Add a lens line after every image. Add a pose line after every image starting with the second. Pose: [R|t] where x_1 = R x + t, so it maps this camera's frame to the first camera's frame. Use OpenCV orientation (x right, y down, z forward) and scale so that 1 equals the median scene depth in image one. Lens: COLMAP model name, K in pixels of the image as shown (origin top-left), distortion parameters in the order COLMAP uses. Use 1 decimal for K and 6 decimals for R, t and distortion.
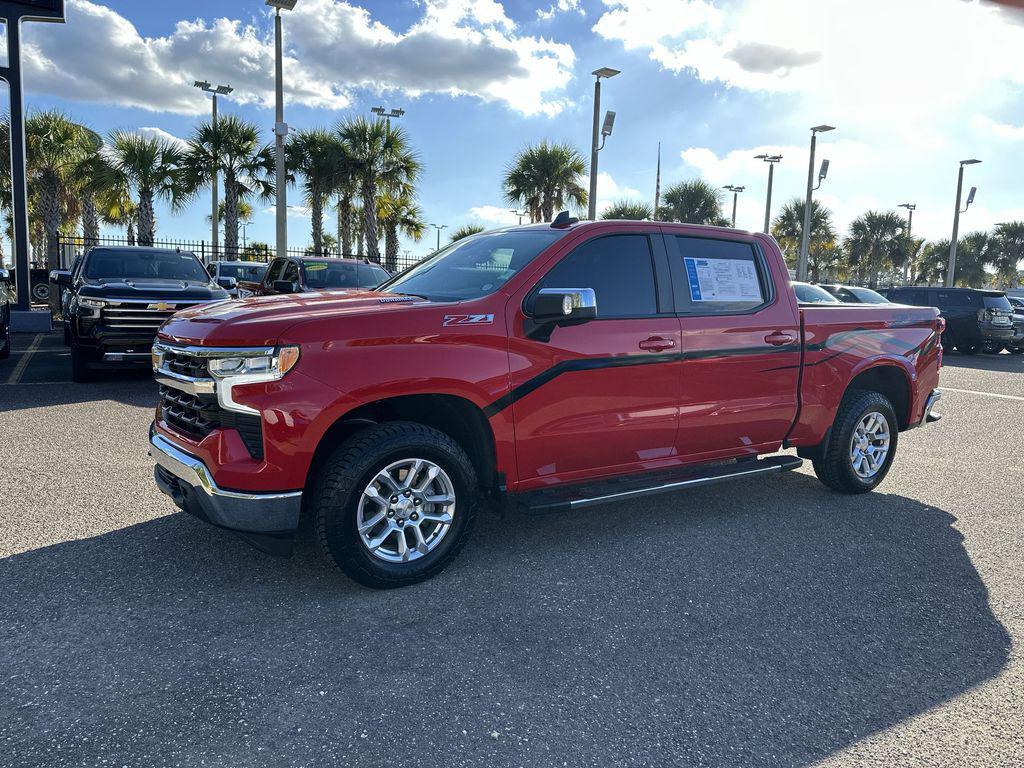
lens RADIAL K [[720.6, 0, 521.5], [0, 720.6, 381.4], [0, 0, 1]] dist [0.039704, -0.043494]
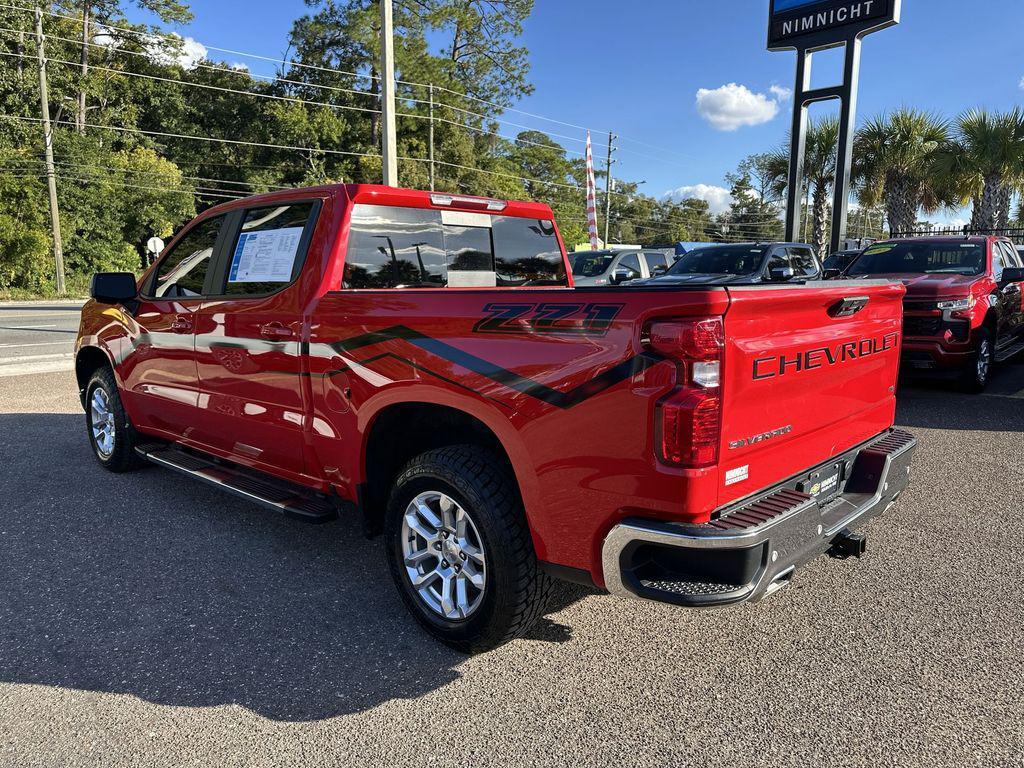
lens RADIAL K [[720.6, 0, 521.5], [0, 720.6, 381.4], [0, 0, 1]] dist [0.039704, -0.043494]
pose [[0.245919, 0.109242, -0.963115, 1.109468], [-0.105569, 0.990736, 0.085420, -0.096089], [0.963524, 0.080669, 0.255174, 1.038918]]
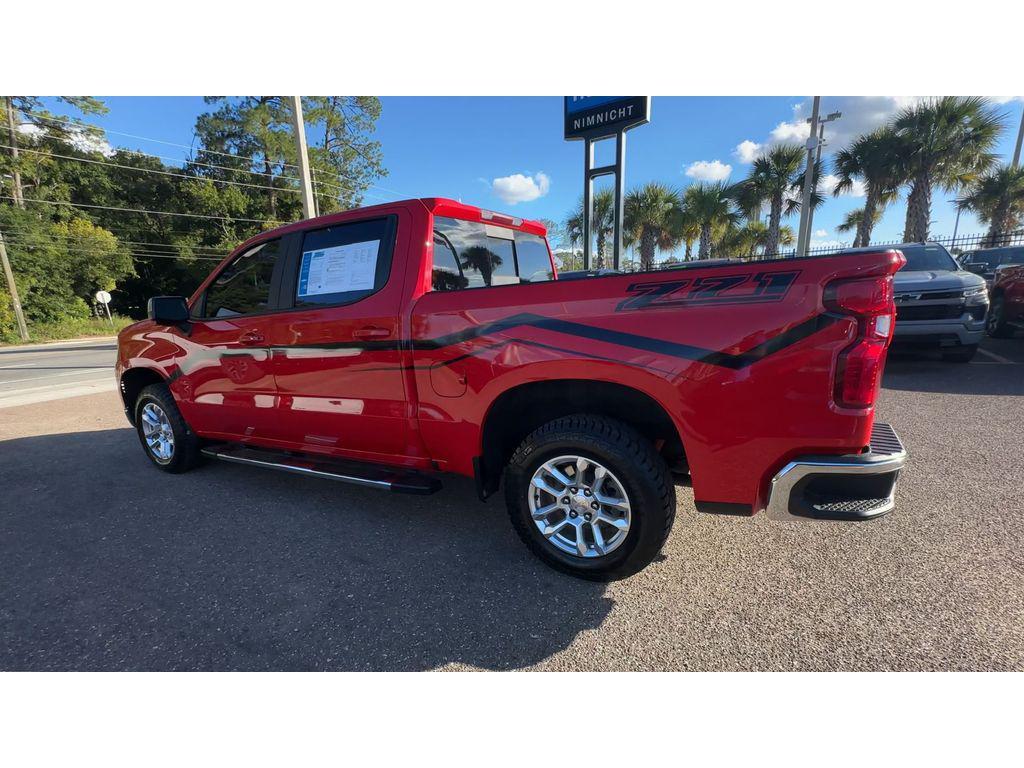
lens RADIAL K [[482.9, 0, 491.7], [0, 482.9, 418.4], [0, 0, 1]] dist [0.003789, -0.001263]
pose [[0.443257, 0.155524, -0.882800, 0.906643], [-0.041063, 0.987323, 0.153320, -0.052301], [0.895454, -0.031710, 0.444024, 0.860248]]
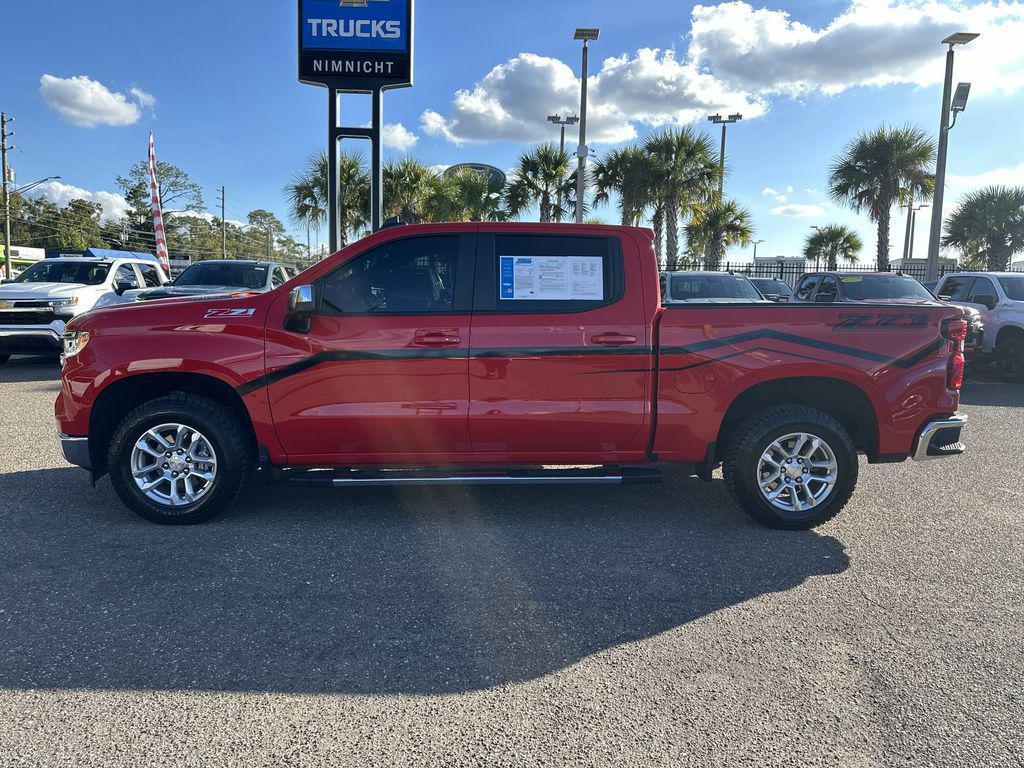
lens RADIAL K [[715.9, 0, 521.4], [0, 715.9, 375.5], [0, 0, 1]] dist [0.102535, -0.148197]
pose [[0.861798, 0.041074, -0.505585, 0.708103], [-0.052154, 0.998609, -0.007771, 0.000847], [0.504563, 0.033065, 0.862742, 0.144462]]
